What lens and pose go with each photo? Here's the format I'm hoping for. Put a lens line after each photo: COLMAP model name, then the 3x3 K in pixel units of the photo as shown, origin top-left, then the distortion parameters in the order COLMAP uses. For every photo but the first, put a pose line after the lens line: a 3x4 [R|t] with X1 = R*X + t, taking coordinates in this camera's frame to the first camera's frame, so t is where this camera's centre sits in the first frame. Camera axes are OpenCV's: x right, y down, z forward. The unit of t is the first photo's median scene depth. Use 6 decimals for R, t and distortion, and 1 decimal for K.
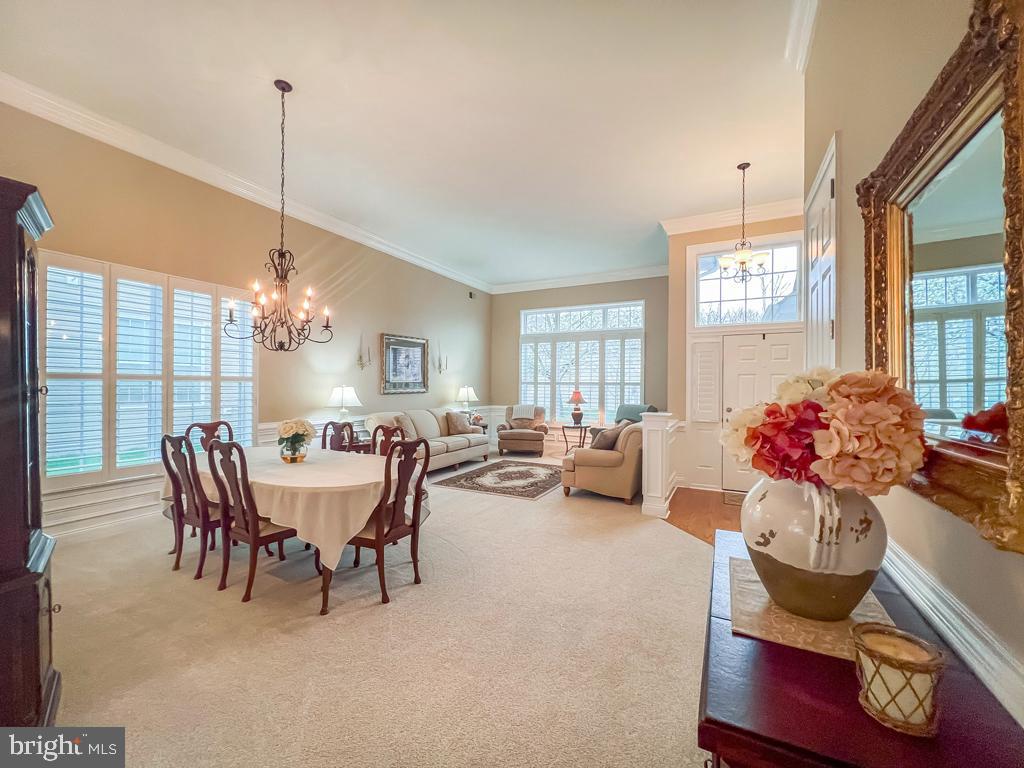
lens RADIAL K [[424.4, 0, 520.6], [0, 424.4, 377.4], [0, 0, 1]] dist [0.004723, -0.000741]
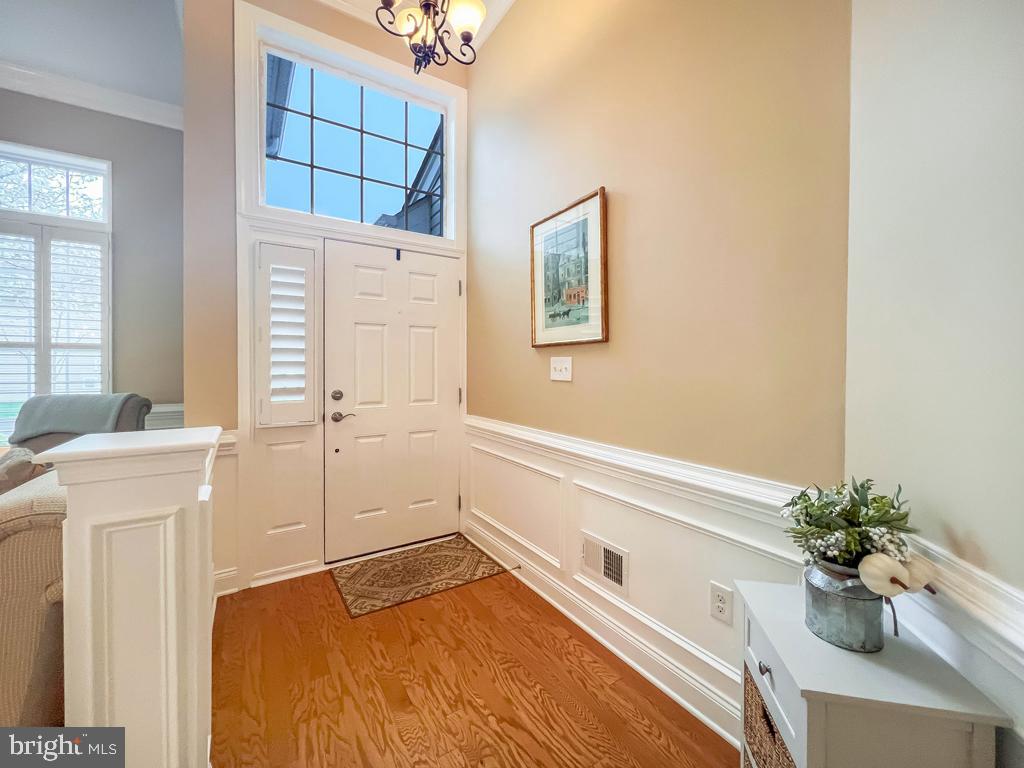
lens RADIAL K [[424.4, 0, 507.7], [0, 424.4, 369.4], [0, 0, 1]] dist [0.004723, -0.000741]
pose [[0.520532, -0.010546, 0.853777, 0.128780], [-0.016059, 0.999626, 0.022139, 0.023471], [-0.853691, -0.025234, 0.520168, 0.415081]]
